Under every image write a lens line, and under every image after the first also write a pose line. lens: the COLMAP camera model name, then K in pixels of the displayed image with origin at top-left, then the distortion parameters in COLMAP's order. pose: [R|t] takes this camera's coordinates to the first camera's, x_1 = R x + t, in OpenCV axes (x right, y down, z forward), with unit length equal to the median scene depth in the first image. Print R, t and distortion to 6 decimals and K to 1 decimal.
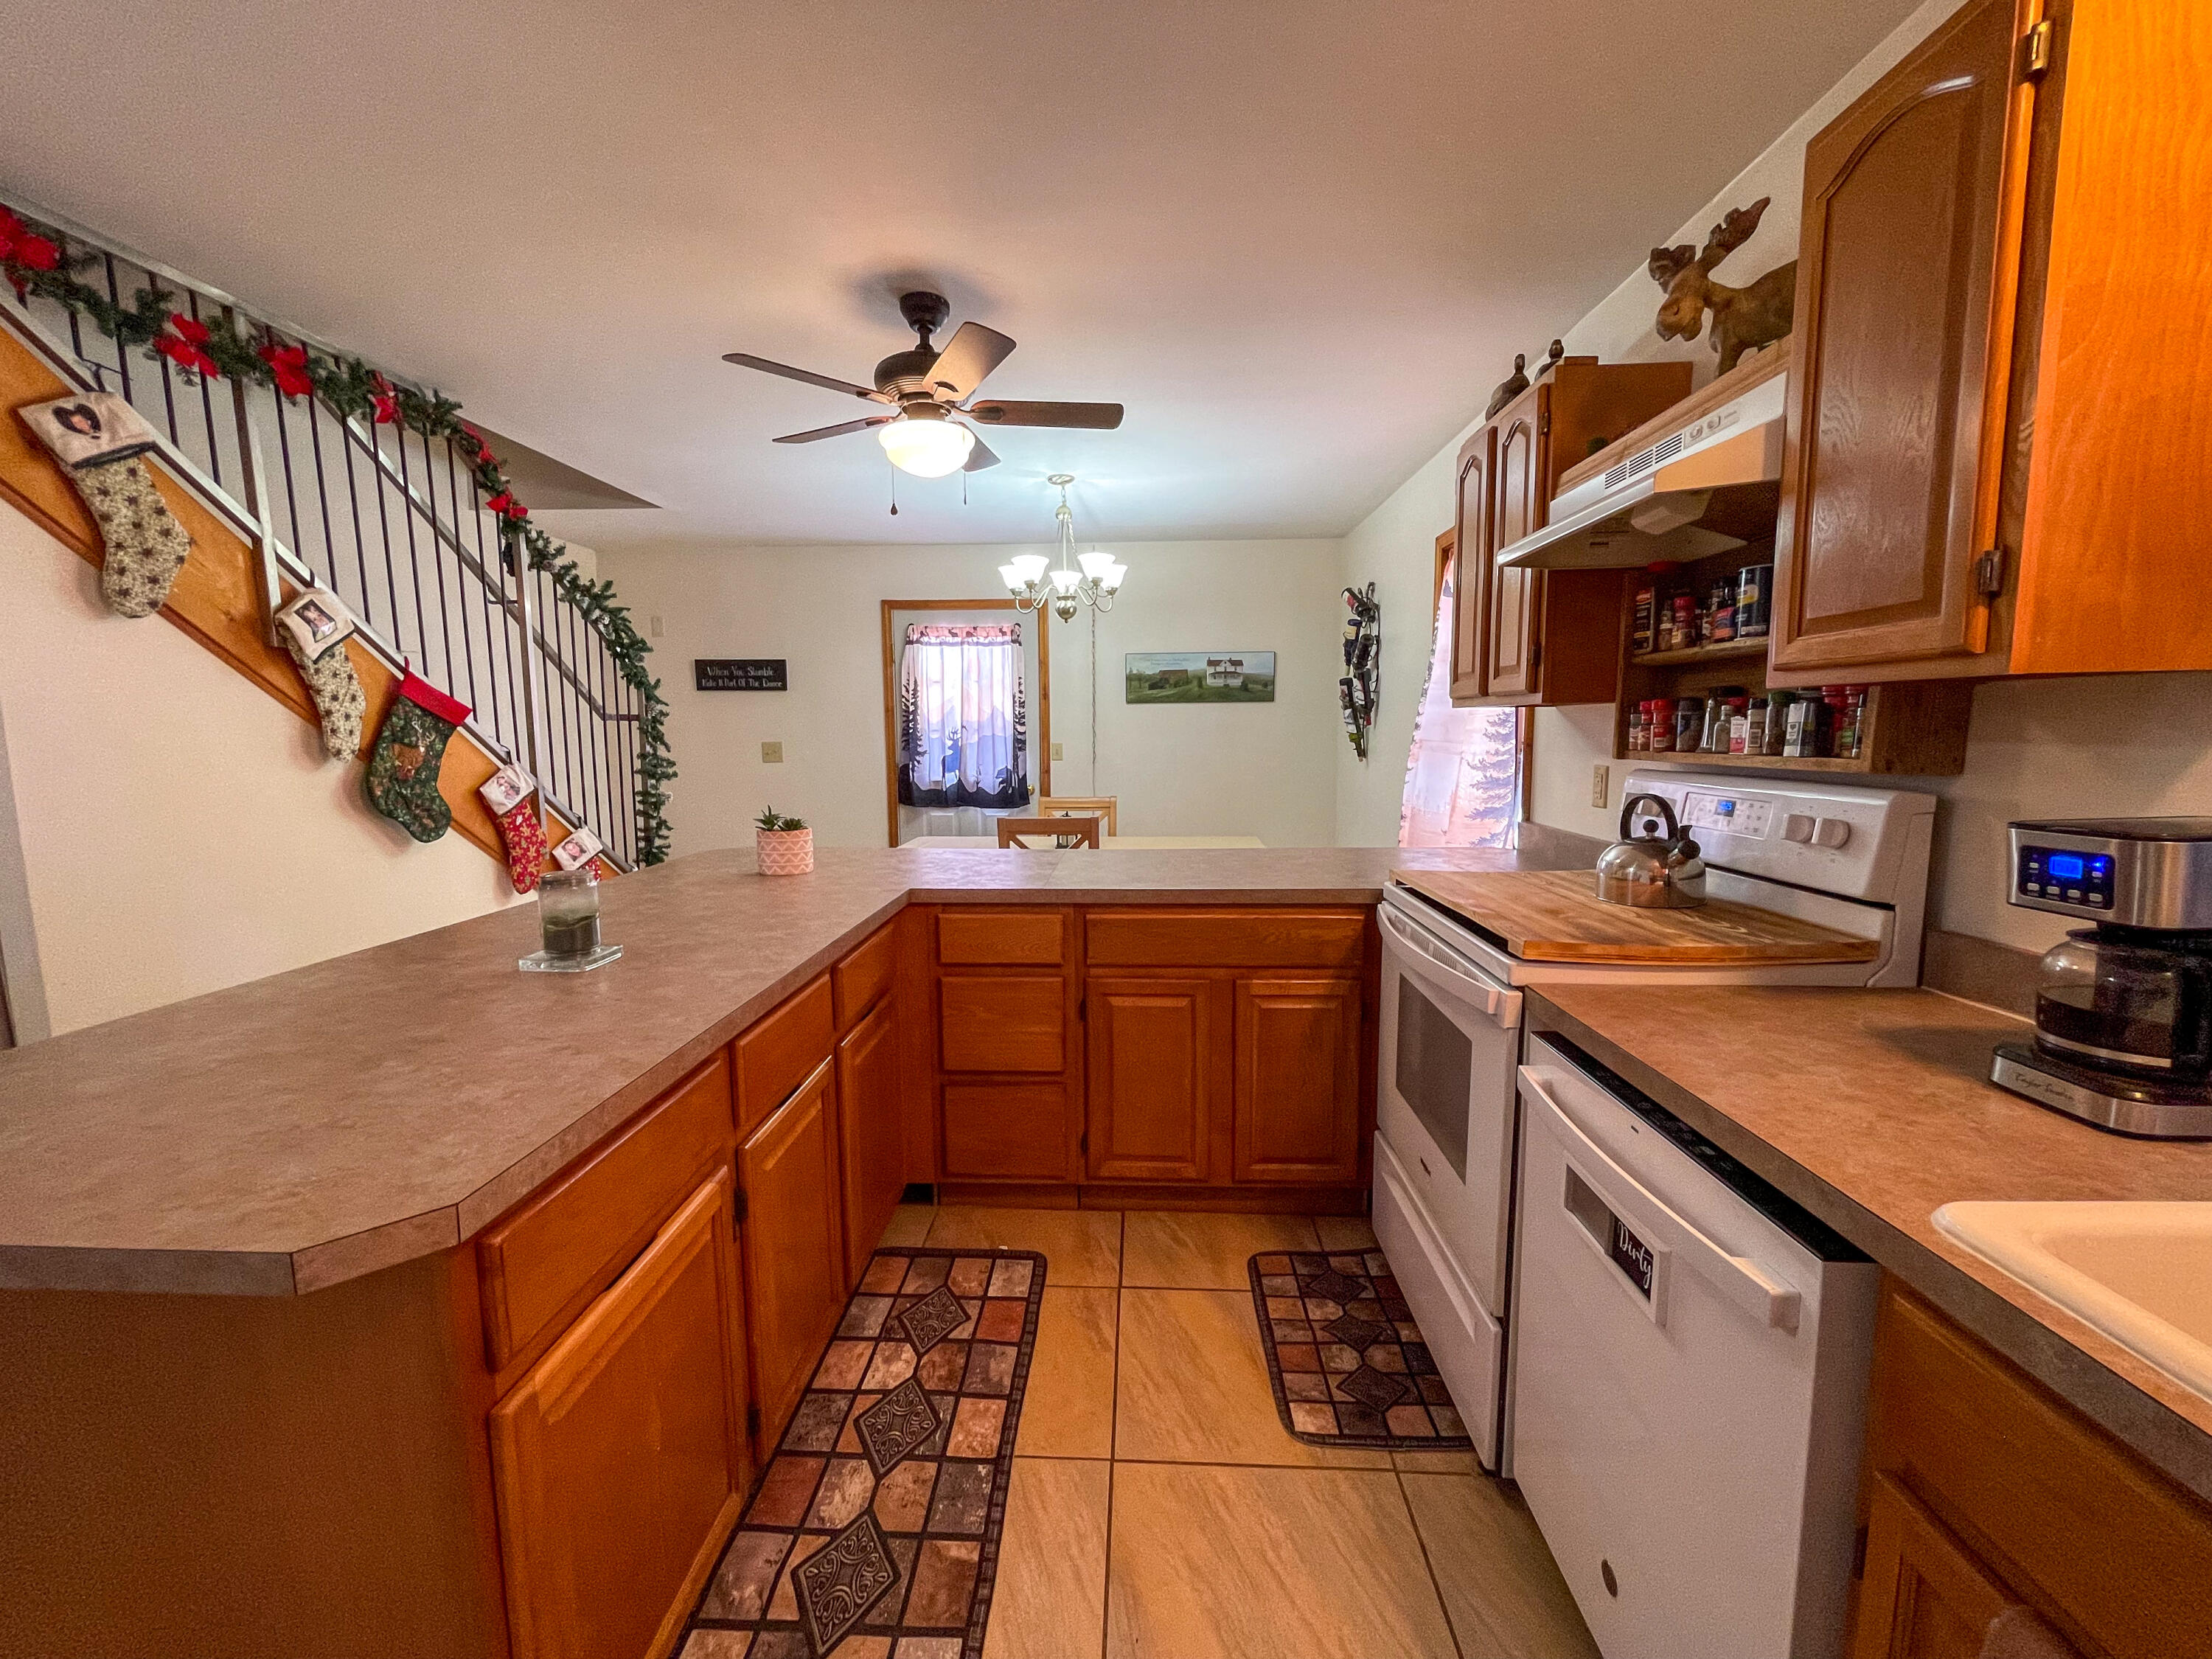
lens RADIAL K [[895.6, 0, 1098.5], [0, 895.6, 833.8], [0, 0, 1]] dist [0.004297, 0.000509]
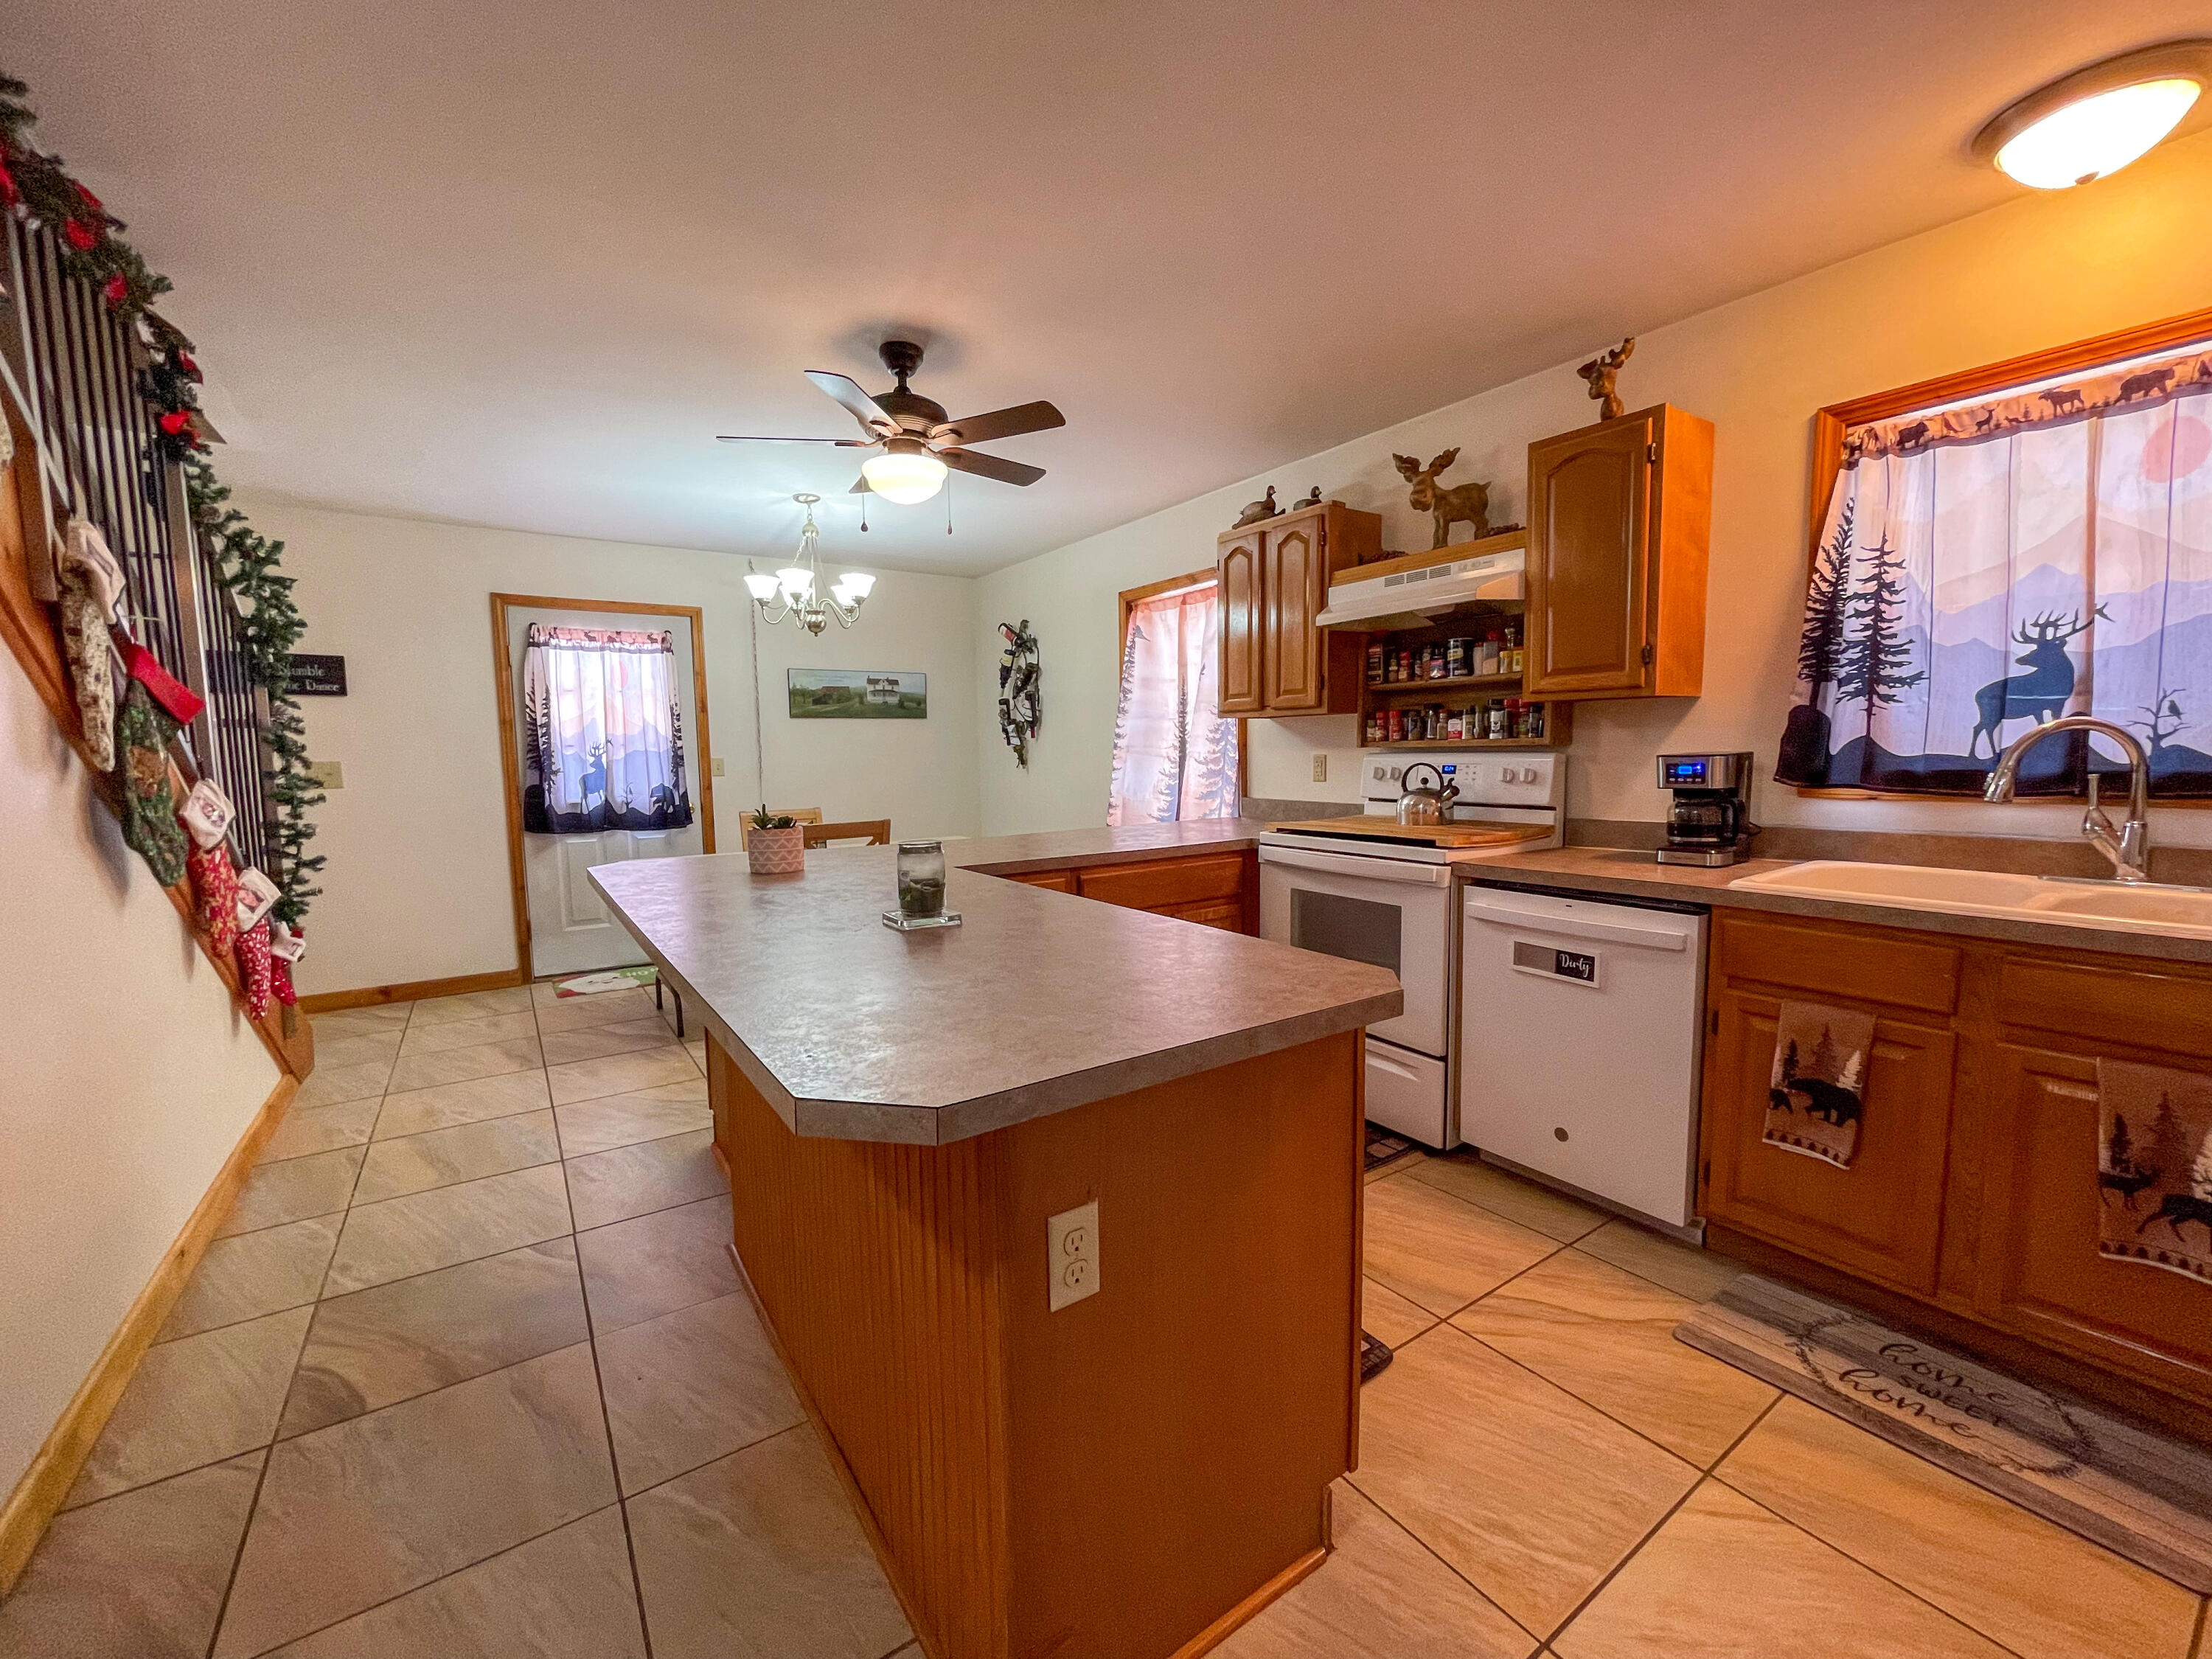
lens RADIAL K [[897.3, 0, 1098.3], [0, 897.3, 829.8], [0, 0, 1]] dist [-0.000902, -0.000037]
pose [[0.800442, -0.059731, 0.596427, -0.357589], [0.080396, 0.996730, -0.008076, 0.018556], [-0.593995, 0.054415, 0.802626, -0.009621]]
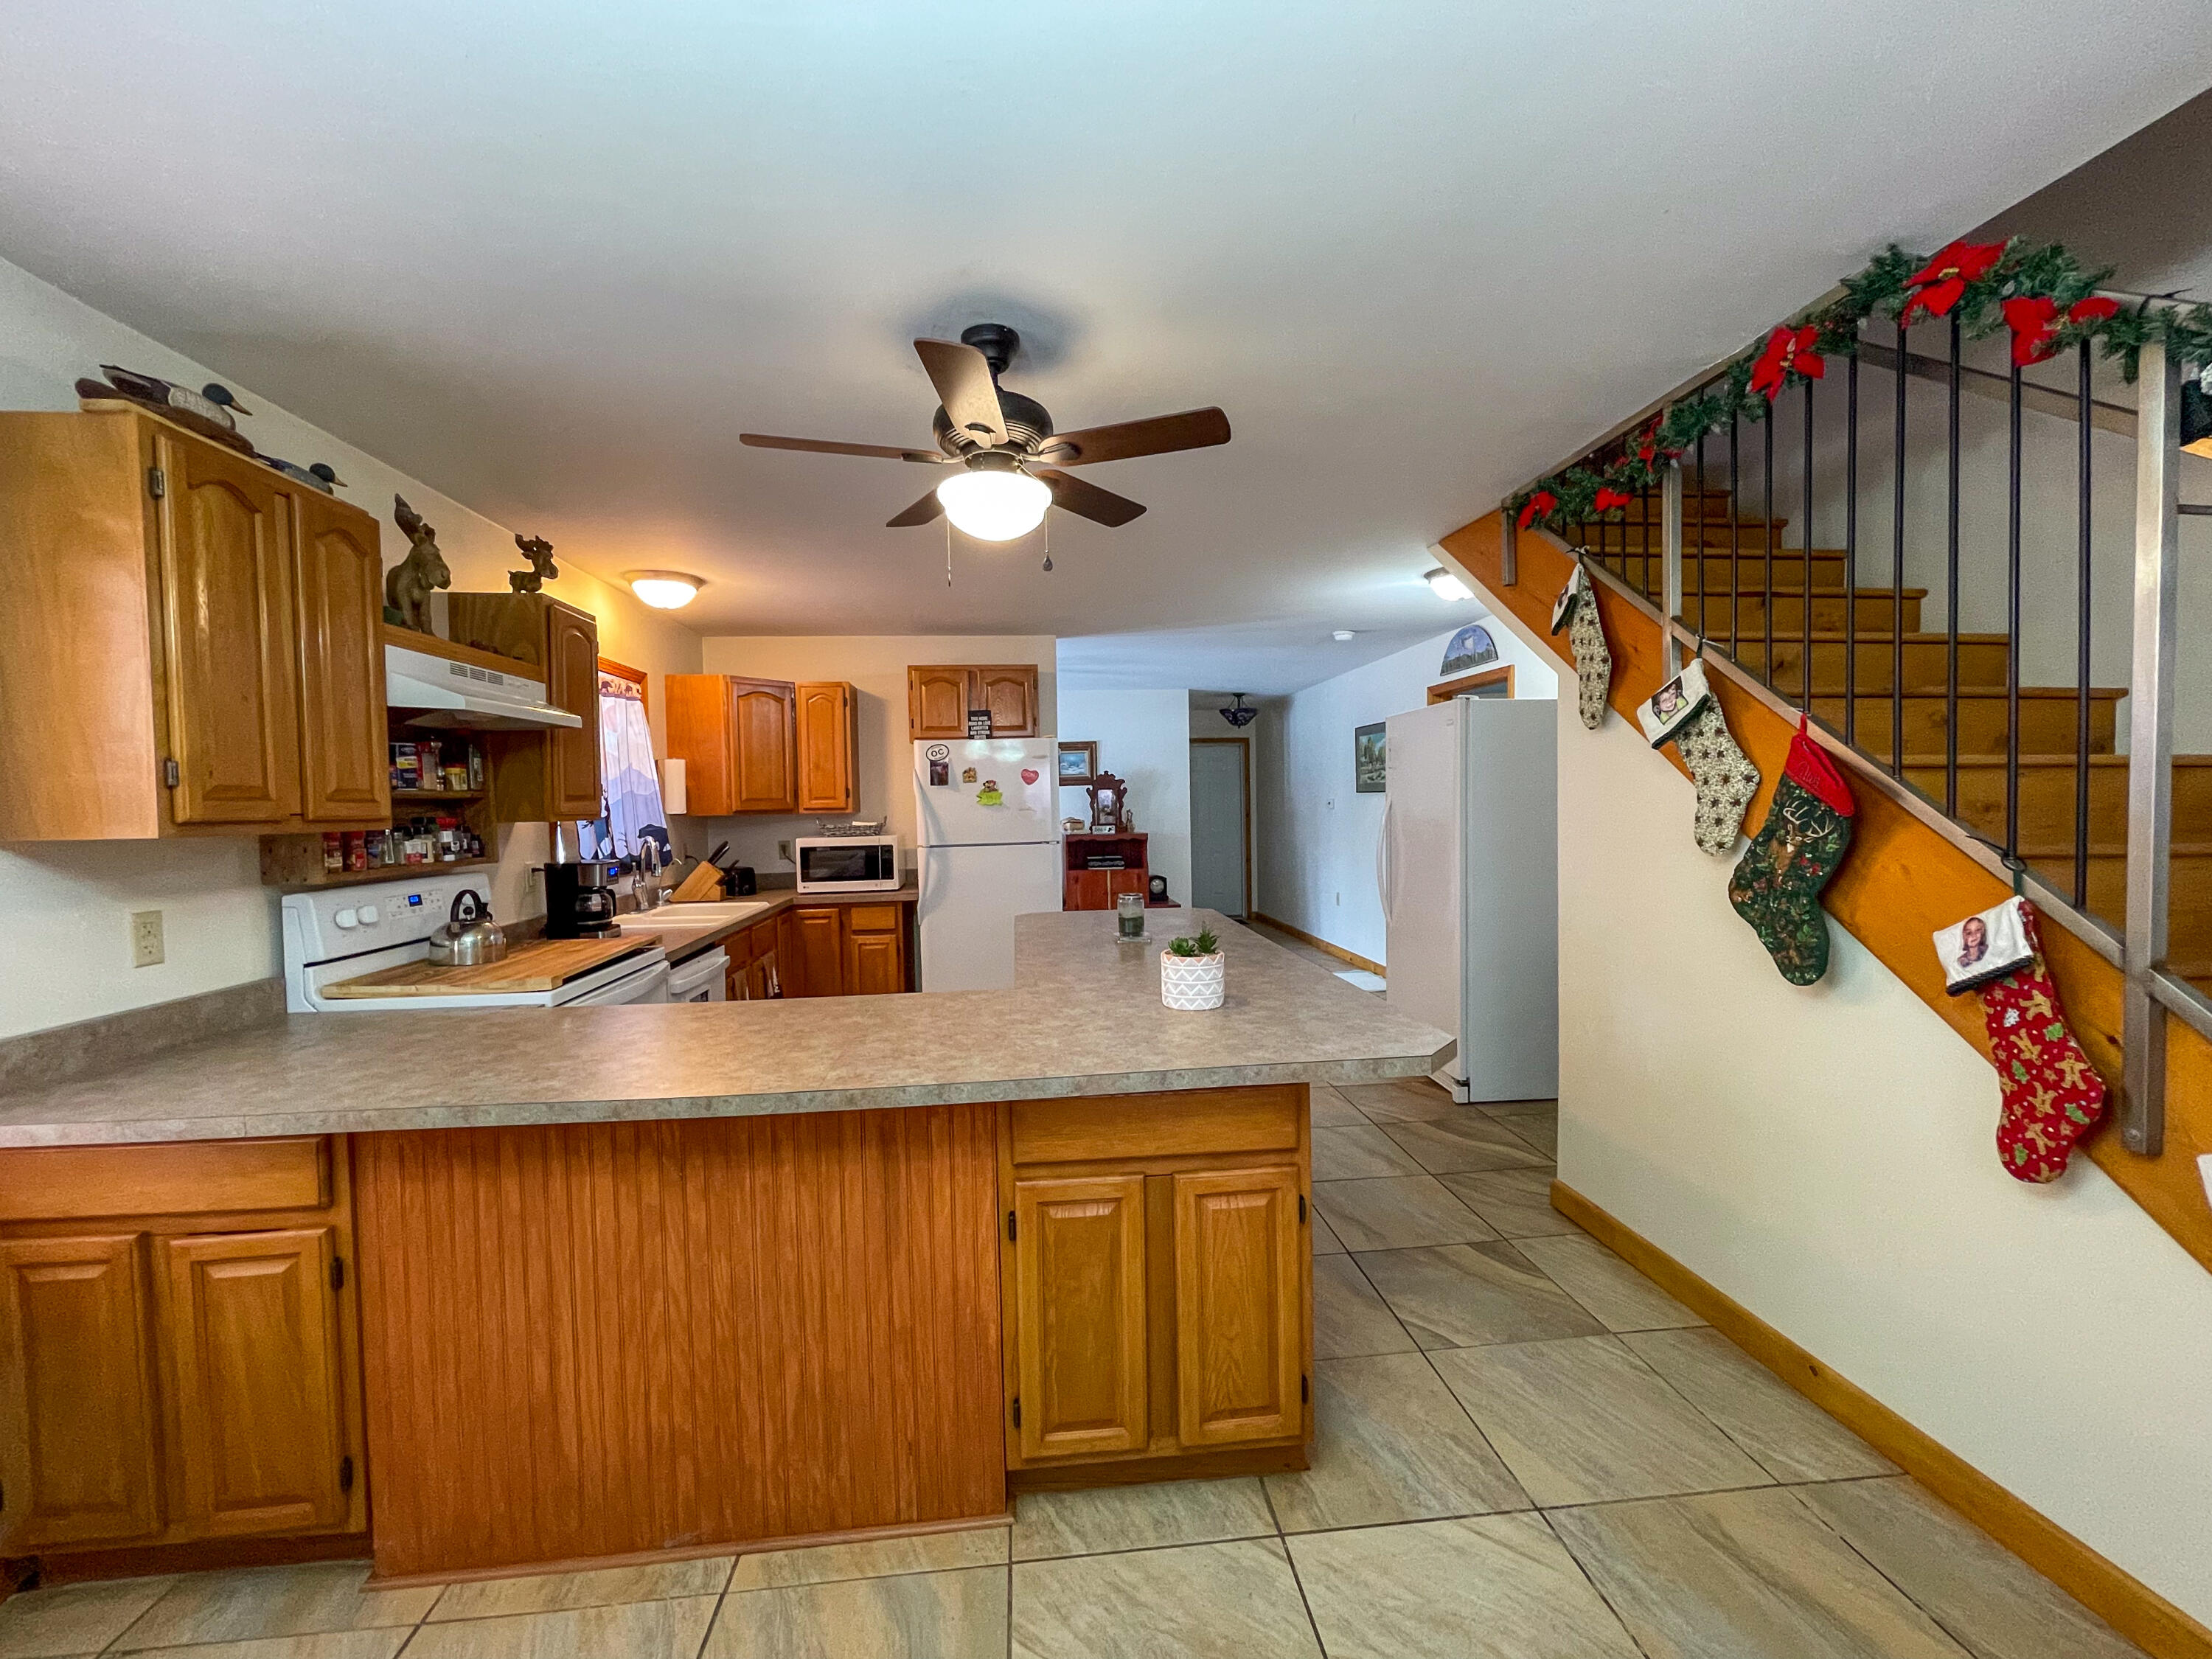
lens RADIAL K [[895.6, 0, 1098.5], [0, 895.6, 833.8], [0, 0, 1]] dist [0.004297, 0.000509]
pose [[-0.989191, 0.032620, -0.142958, -0.078840], [0.010728, 0.988429, 0.151305, -0.130868], [0.146239, 0.148136, -0.978095, 0.971259]]
